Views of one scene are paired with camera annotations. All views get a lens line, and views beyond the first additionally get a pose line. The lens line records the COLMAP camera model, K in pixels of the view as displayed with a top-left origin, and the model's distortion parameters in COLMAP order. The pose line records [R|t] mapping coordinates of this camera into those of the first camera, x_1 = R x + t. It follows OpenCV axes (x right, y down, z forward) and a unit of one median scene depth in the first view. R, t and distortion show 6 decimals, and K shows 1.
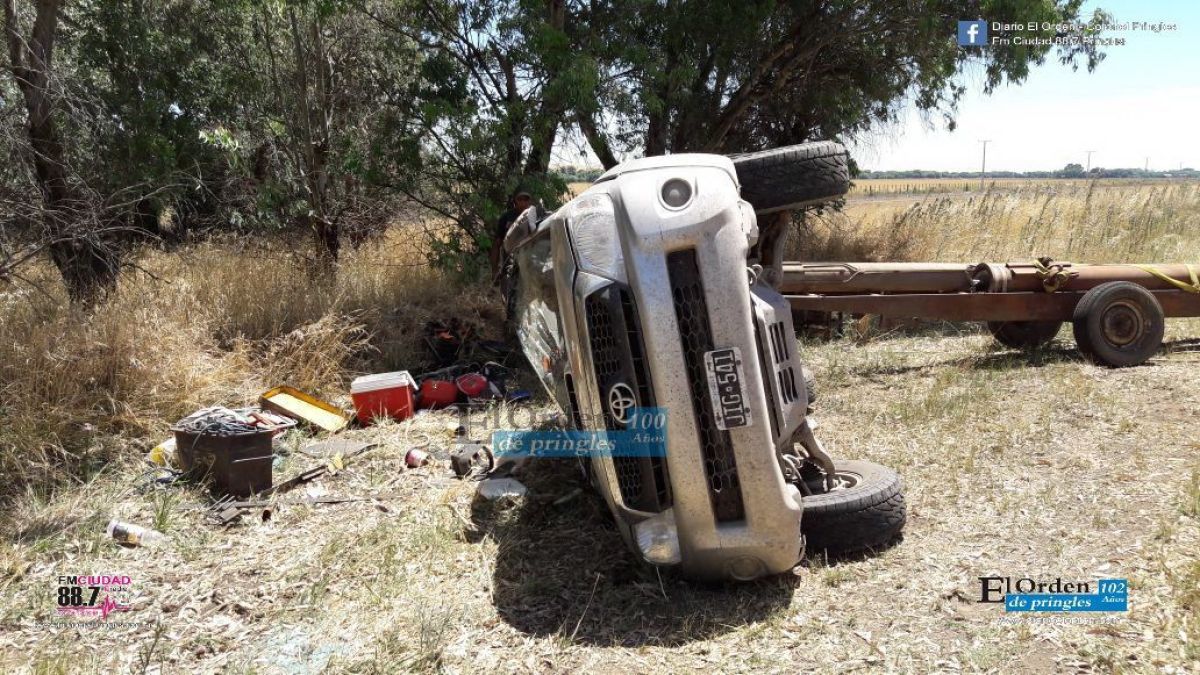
lens RADIAL K [[1019.2, 0, 575.6], [0, 1019.2, 337.5], [0, 0, 1]] dist [0.043018, -0.118705]
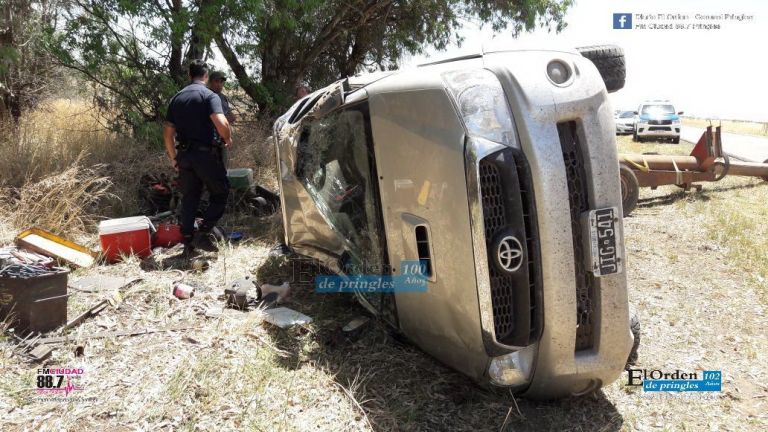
lens RADIAL K [[652.3, 0, 367.3], [0, 652.3, 216.9], [0, 0, 1]] dist [0.043018, -0.118705]
pose [[0.946085, 0.010083, 0.323762, -0.195412], [-0.022481, 0.999149, 0.034575, 0.000857], [-0.323138, -0.039990, 0.945507, 0.206969]]
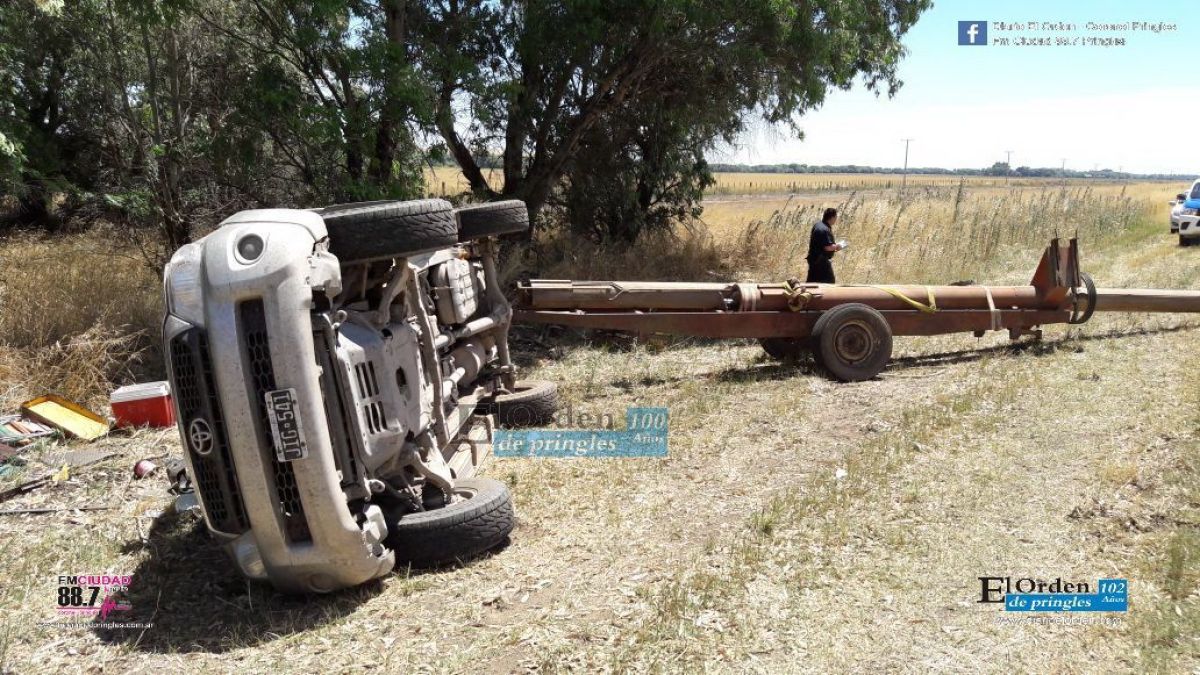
lens RADIAL K [[1019.2, 0, 609.6], [0, 1019.2, 345.4], [0, 0, 1]] dist [0.043018, -0.118705]
pose [[0.996634, 0.010560, 0.081299, 0.226979], [-0.012298, 0.999706, 0.020907, -0.036132], [-0.081054, -0.021837, 0.996470, -0.083403]]
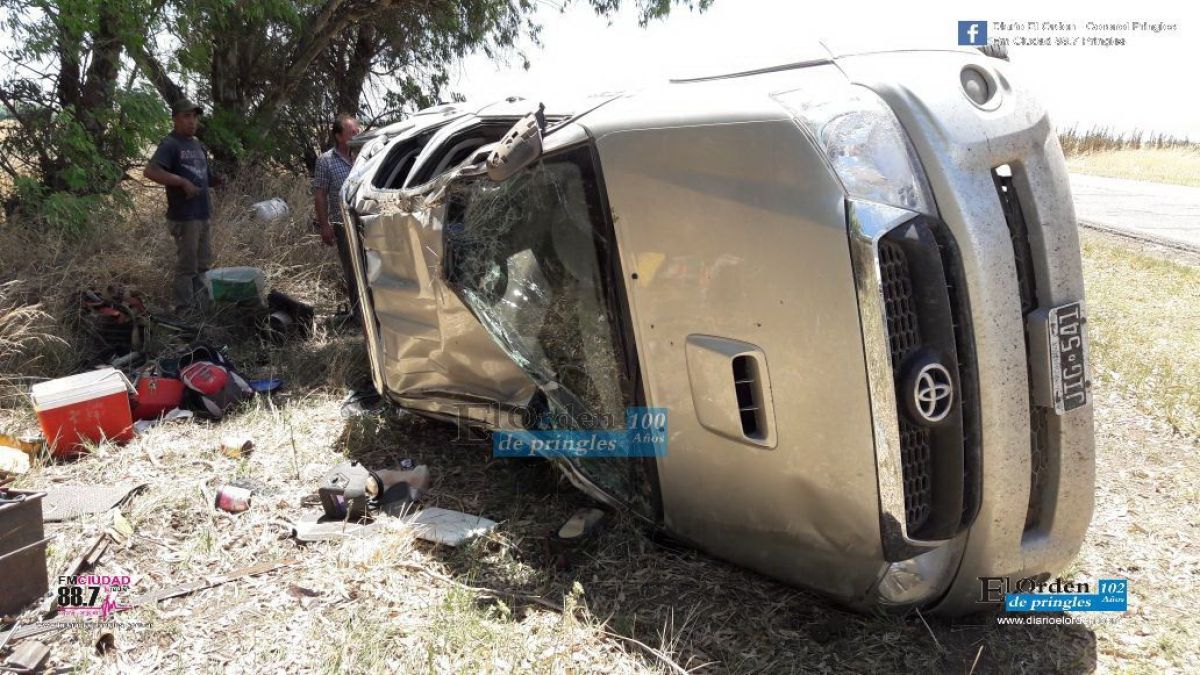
lens RADIAL K [[1019.2, 0, 573.5], [0, 1019.2, 347.8], [0, 0, 1]] dist [0.043018, -0.118705]
pose [[0.855787, -0.086888, 0.509979, -0.290570], [0.055938, 0.995557, 0.075749, -0.017713], [-0.514295, -0.036298, 0.856845, 0.305617]]
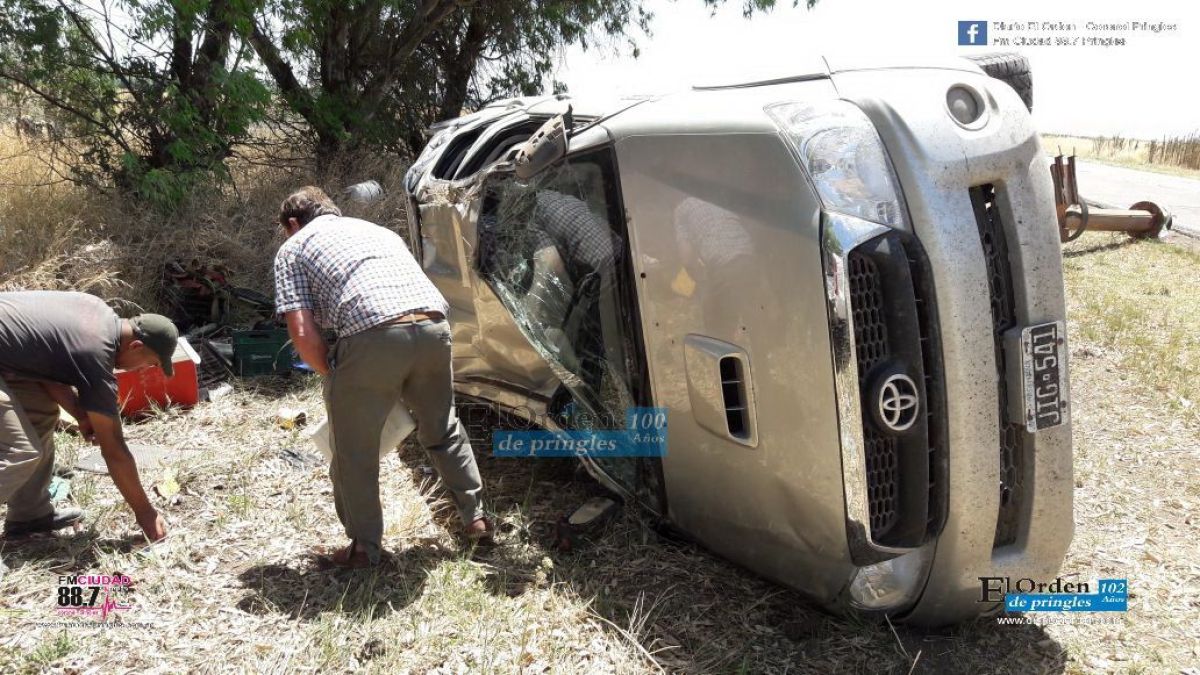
lens RADIAL K [[1055.4, 0, 574.1], [0, 1055.4, 343.9], [0, 0, 1]] dist [0.059732, -0.140165]
pose [[0.909975, -0.038075, 0.412910, -0.262197], [0.008223, 0.997237, 0.073835, -0.018191], [-0.414581, -0.063793, 0.907774, 0.245001]]
